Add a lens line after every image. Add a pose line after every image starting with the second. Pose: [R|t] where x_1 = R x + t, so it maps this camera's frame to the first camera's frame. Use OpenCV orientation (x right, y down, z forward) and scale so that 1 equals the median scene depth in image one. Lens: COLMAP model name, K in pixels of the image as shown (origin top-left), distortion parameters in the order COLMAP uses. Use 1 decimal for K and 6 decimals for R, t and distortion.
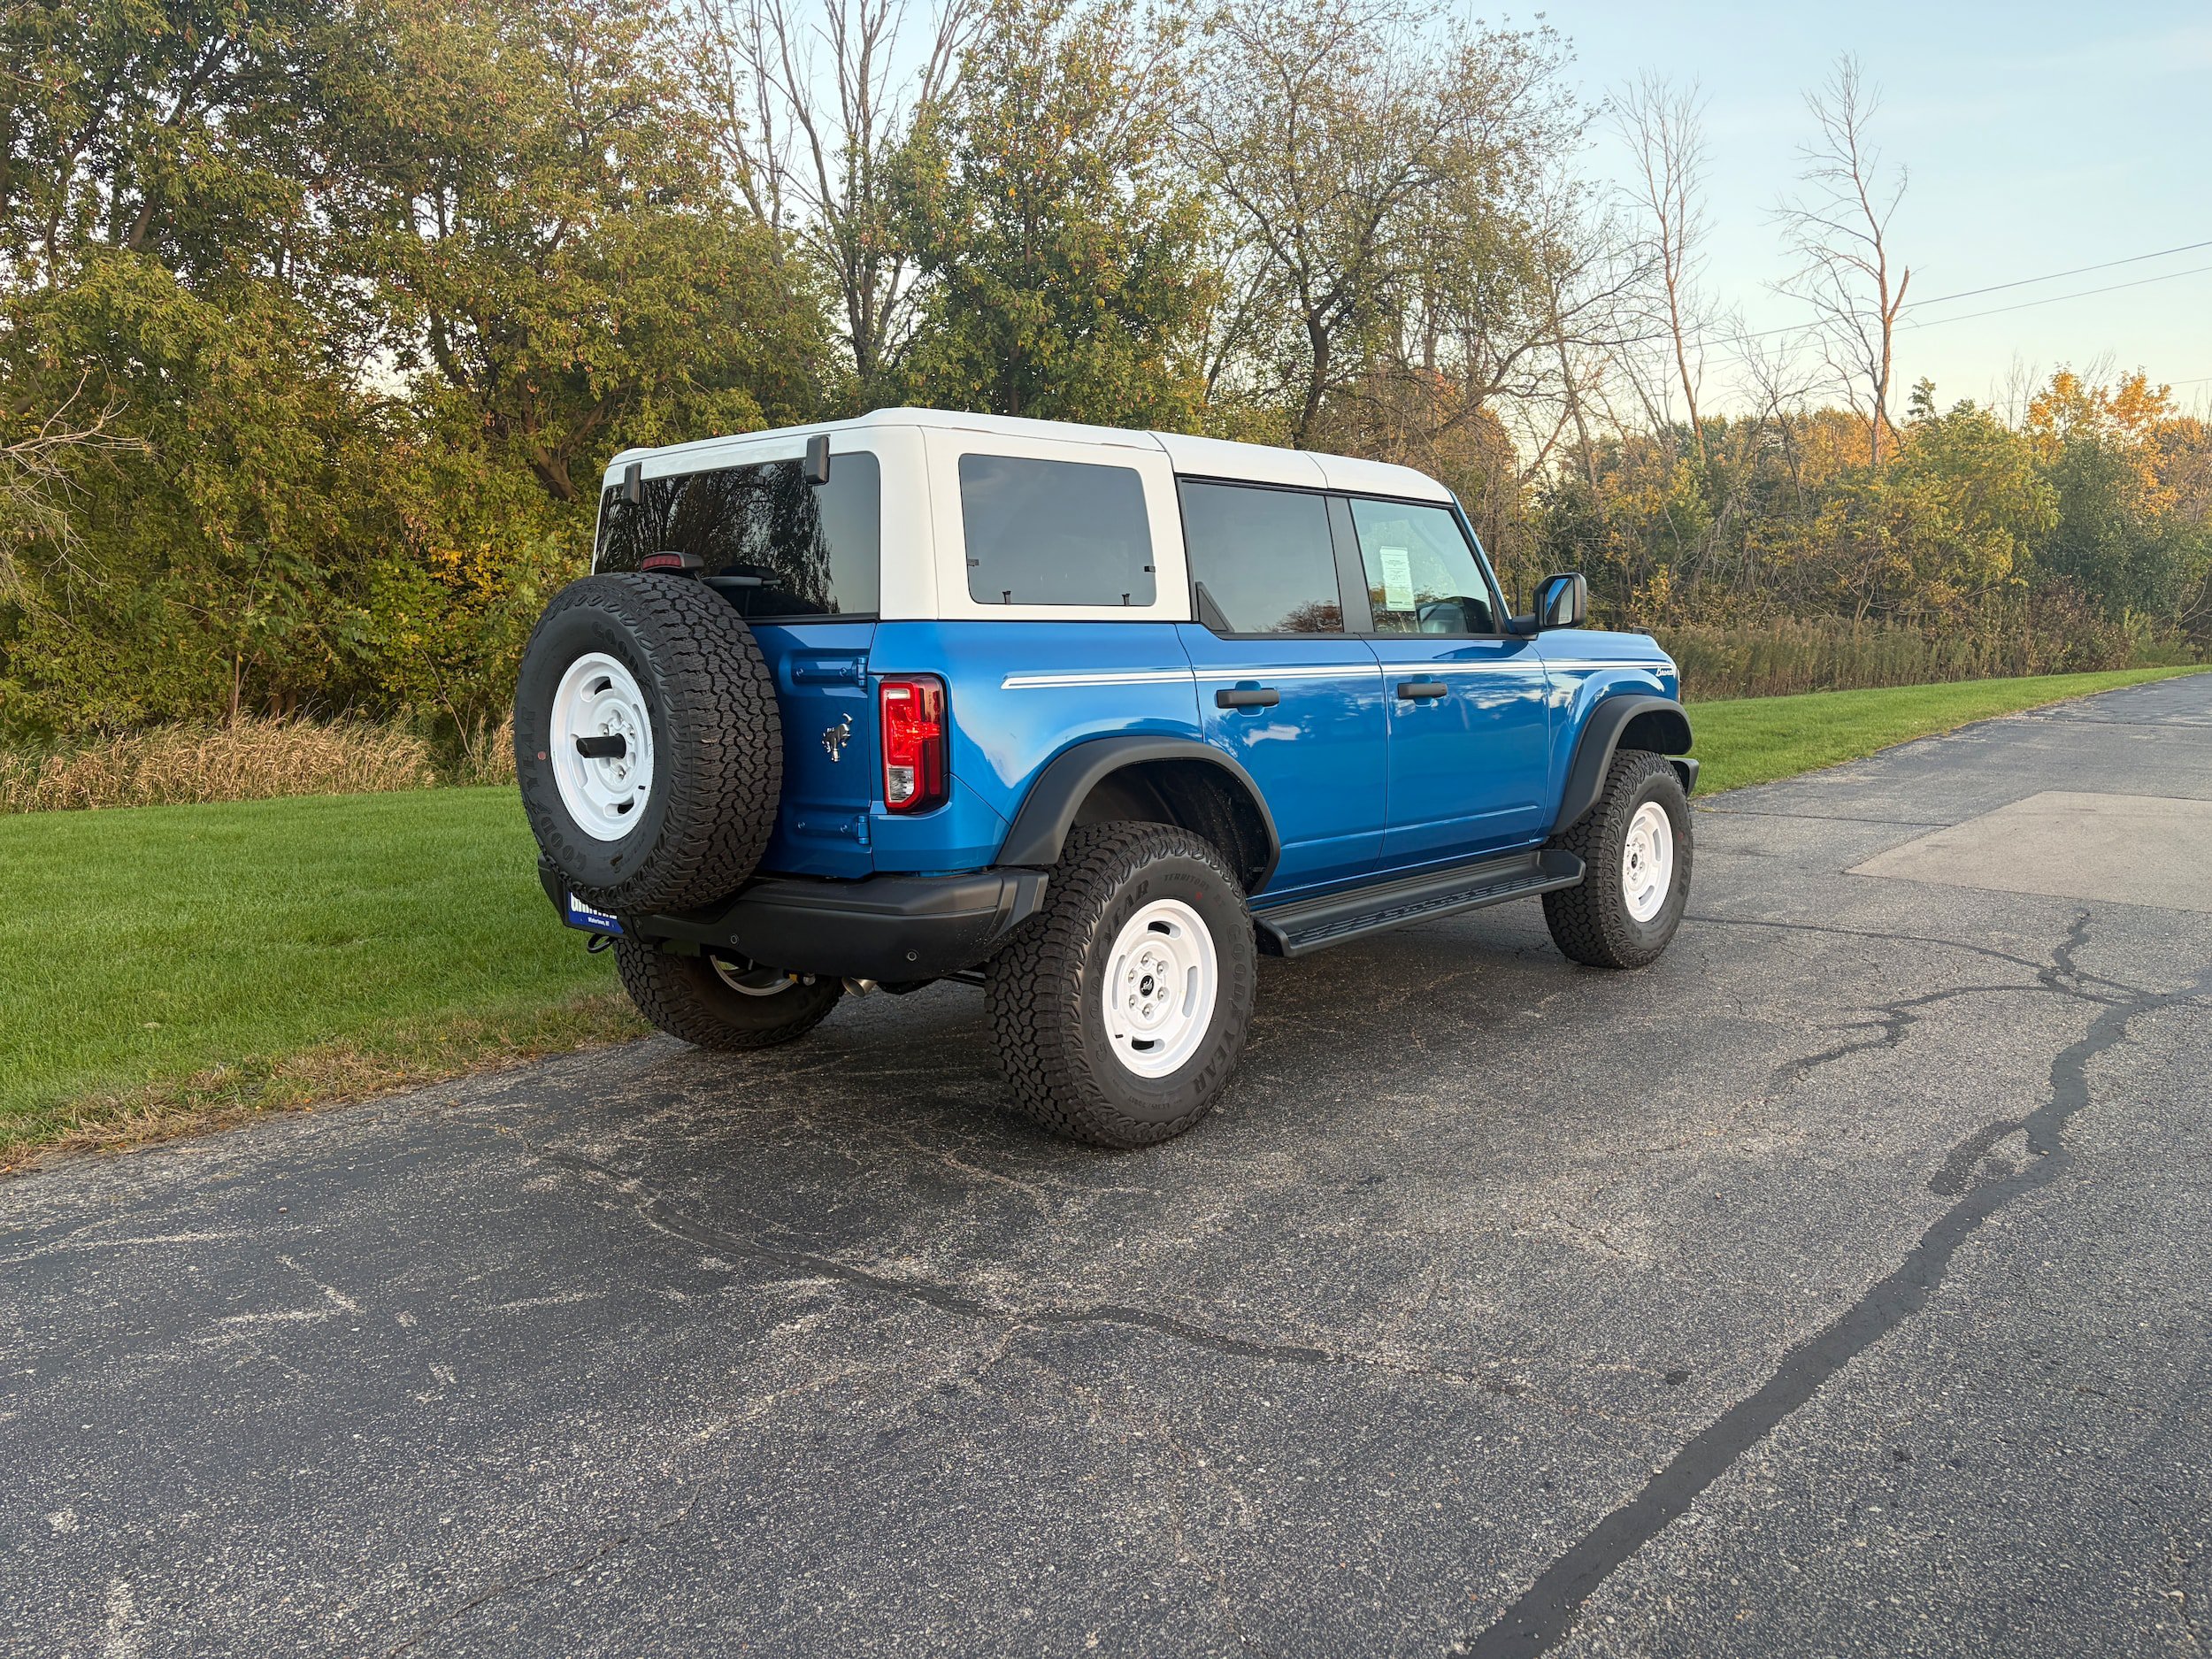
lens RADIAL K [[1668.1, 0, 1115.3], [0, 1668.1, 841.1], [0, 0, 1]] dist [0.041835, -0.038454]
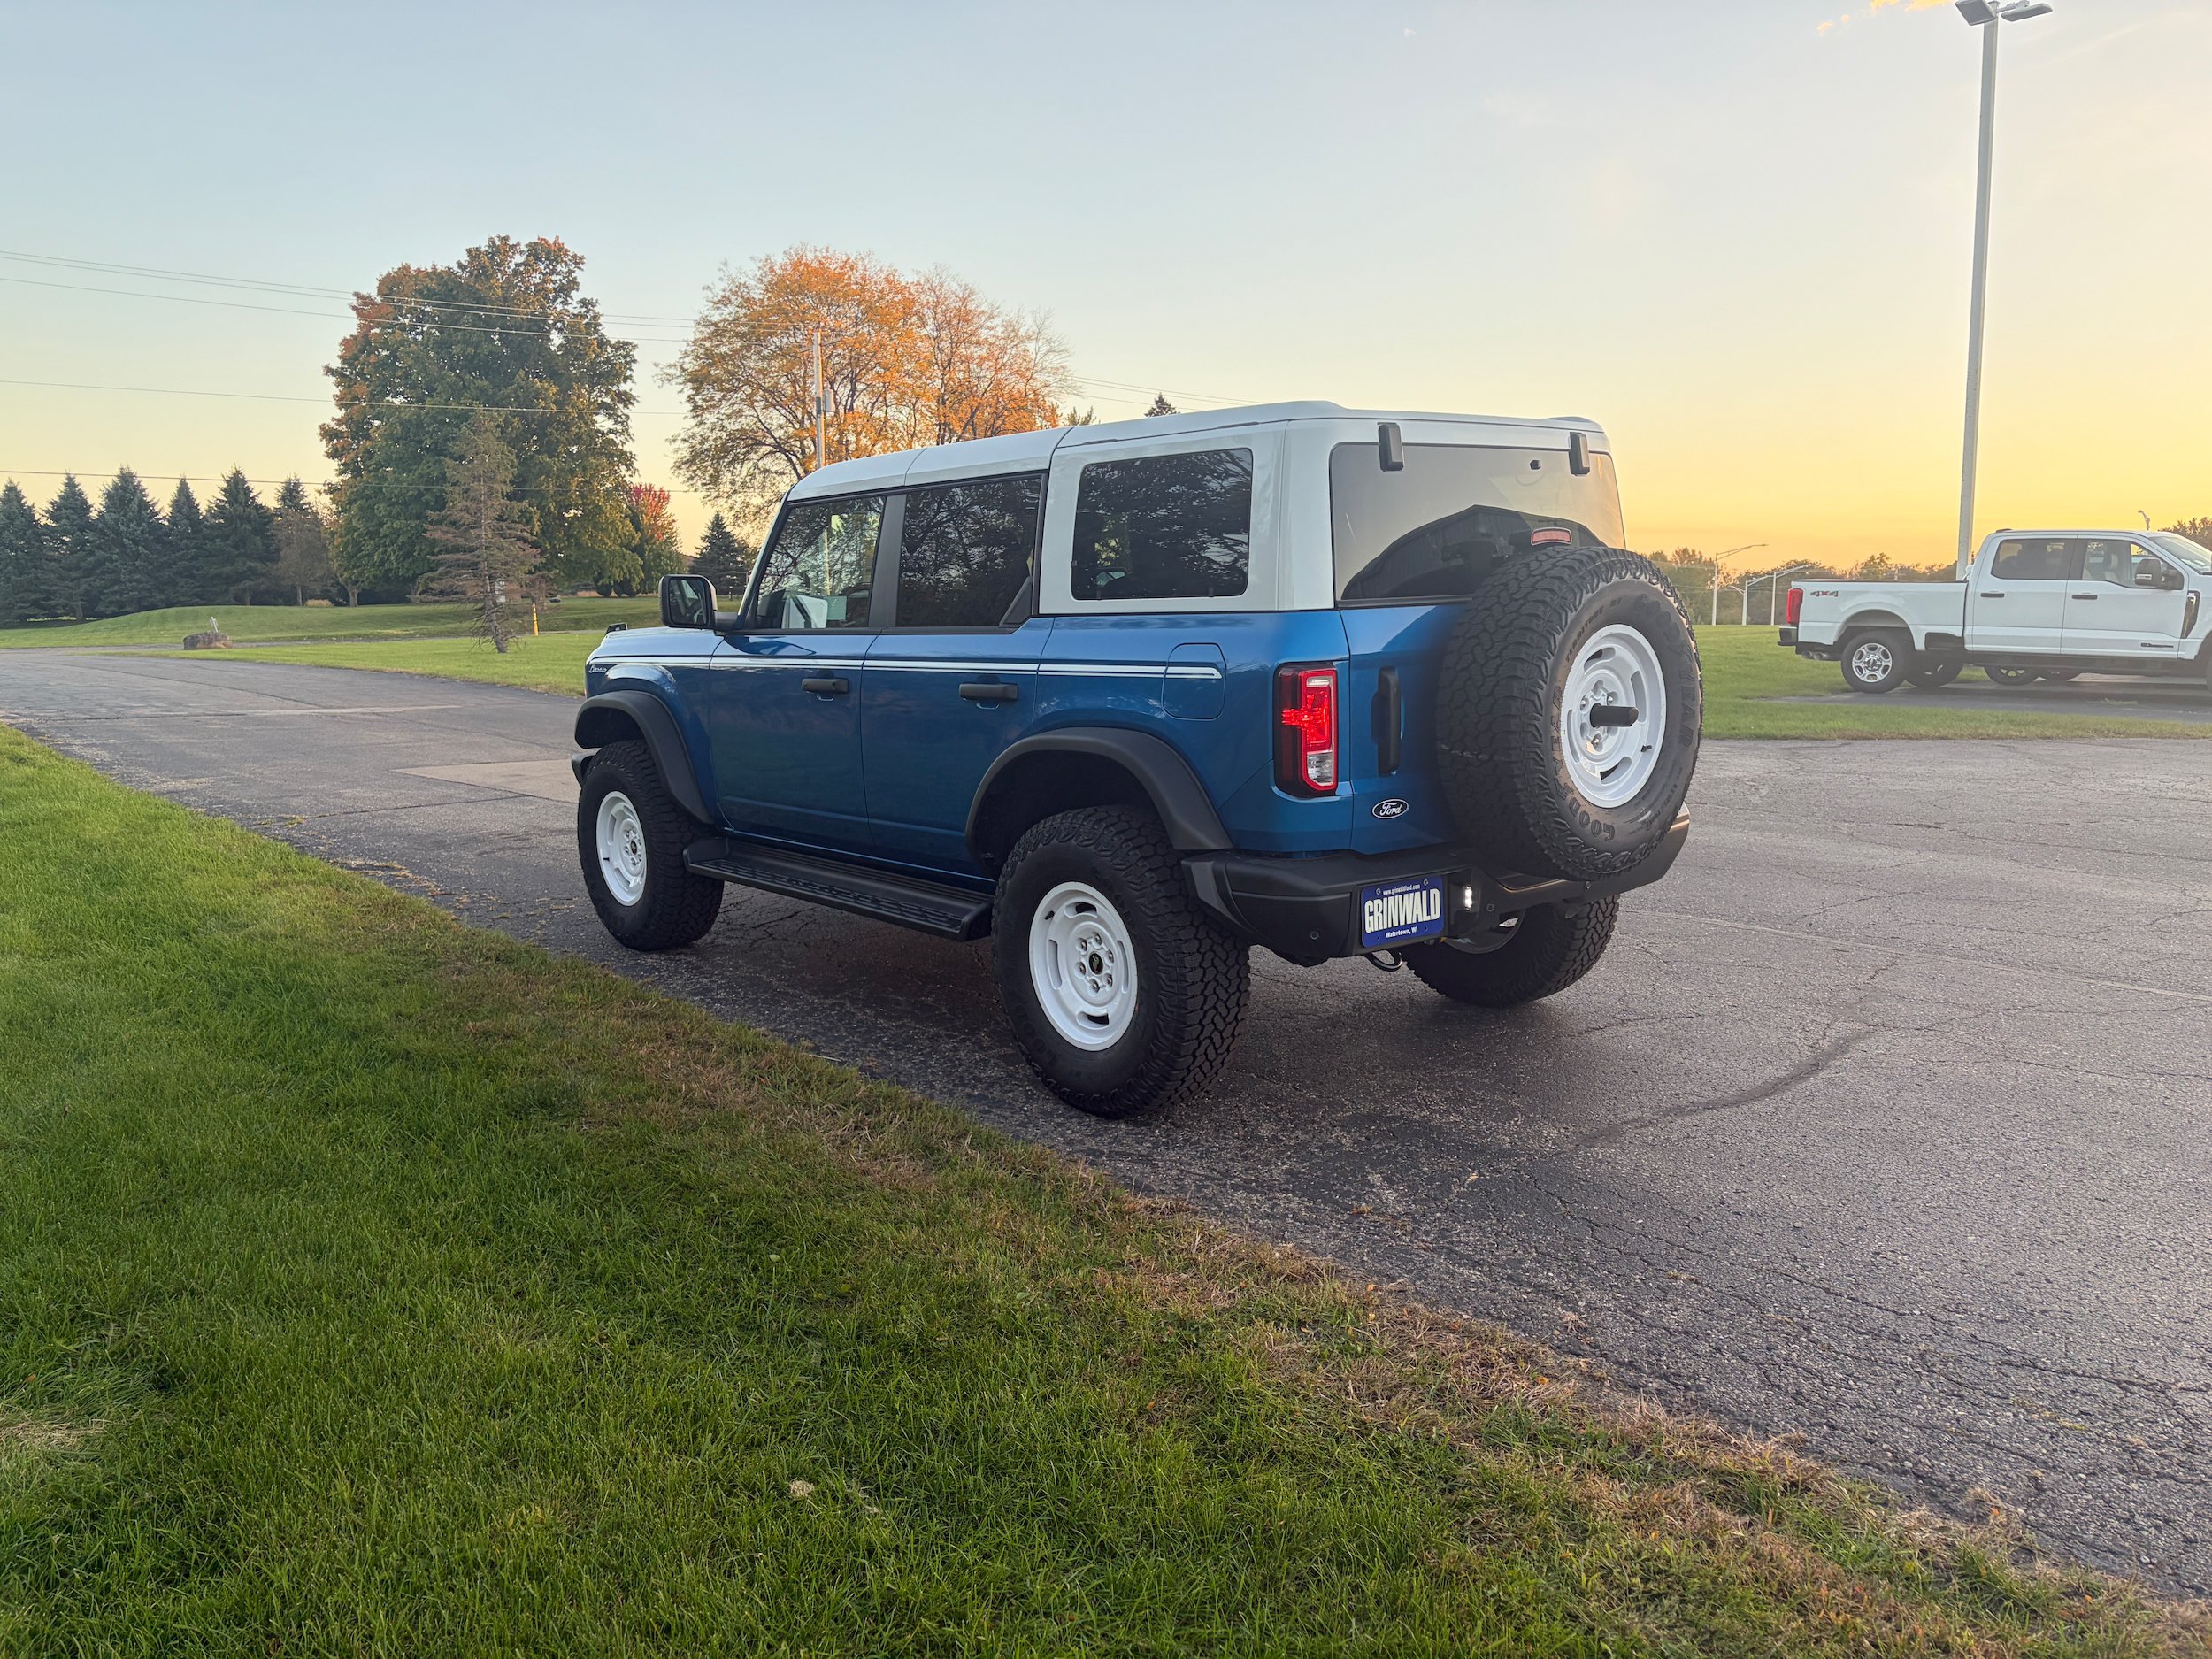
lens RADIAL K [[1668.1, 0, 1101.0], [0, 1668.1, 815.5], [0, 0, 1]] dist [0.041835, -0.038454]
pose [[0.140717, -0.125075, 0.982118, -1.295301], [0.141930, 0.984290, 0.105016, -0.138240], [-0.979824, 0.124615, 0.156259, 1.095410]]
